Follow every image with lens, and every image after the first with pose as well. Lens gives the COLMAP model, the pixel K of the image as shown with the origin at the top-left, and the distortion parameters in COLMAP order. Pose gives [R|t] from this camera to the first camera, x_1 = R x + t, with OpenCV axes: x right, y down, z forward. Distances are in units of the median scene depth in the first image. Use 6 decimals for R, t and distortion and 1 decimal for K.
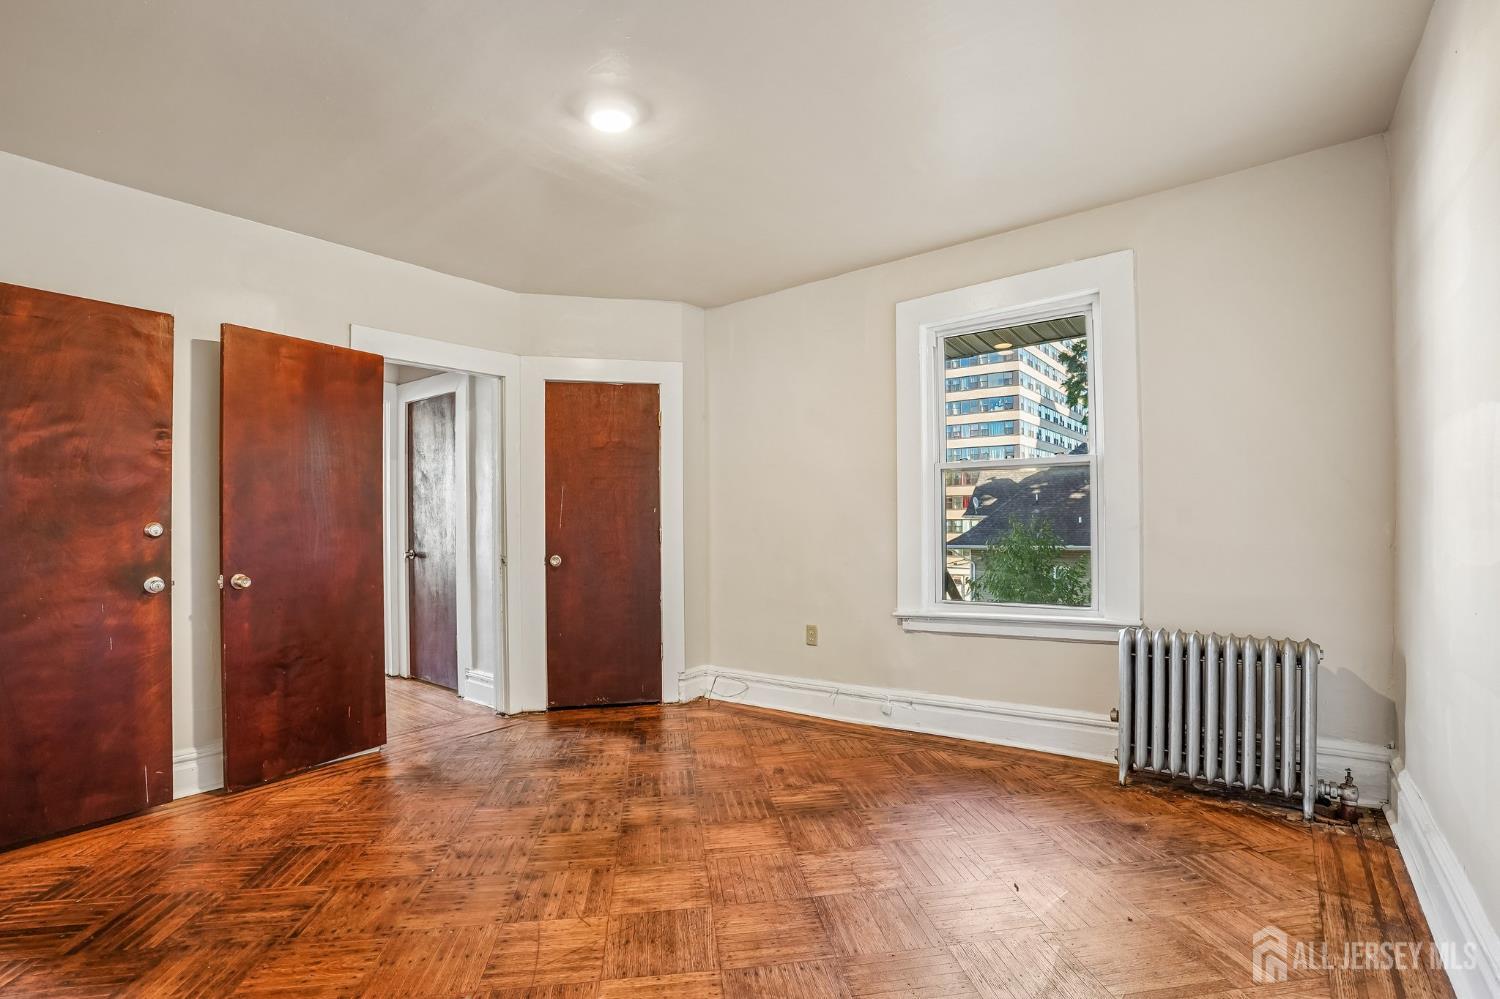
lens RADIAL K [[707.7, 0, 746.4], [0, 707.7, 514.9], [0, 0, 1]] dist [-0.075954, 0.032100]
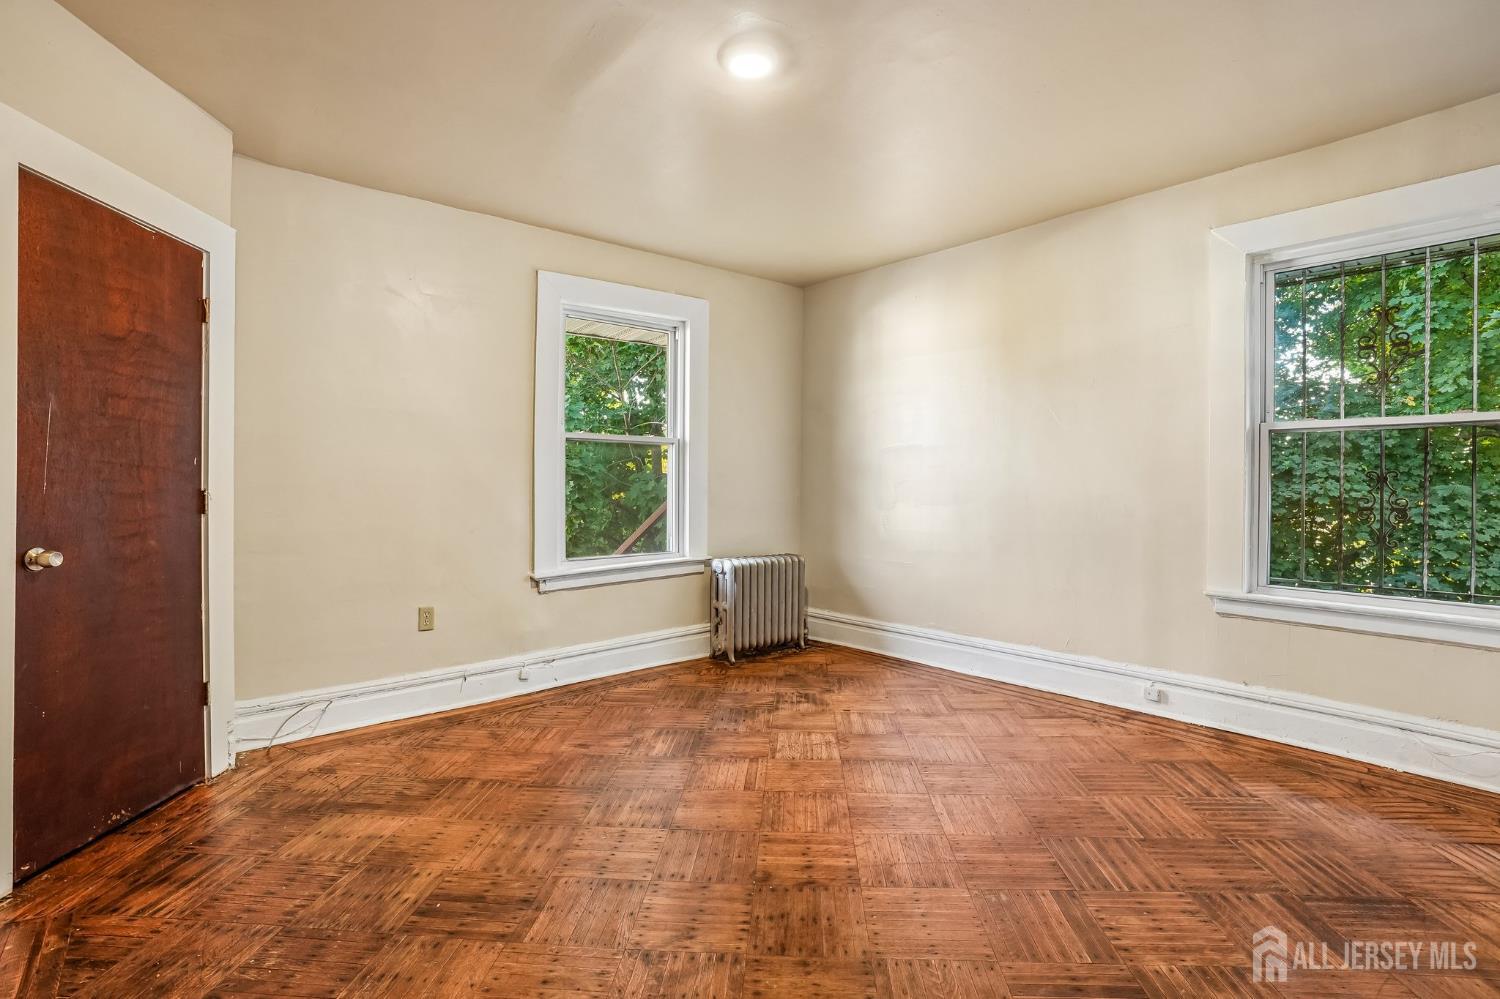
lens RADIAL K [[703.8, 0, 749.2], [0, 703.8, 493.1], [0, 0, 1]] dist [-0.077933, 0.033061]
pose [[0.184105, 0.003824, 0.982899, -0.690451], [-0.014456, 0.999895, -0.001182, 0.015882], [-0.982800, -0.013991, 0.184141, 0.499231]]
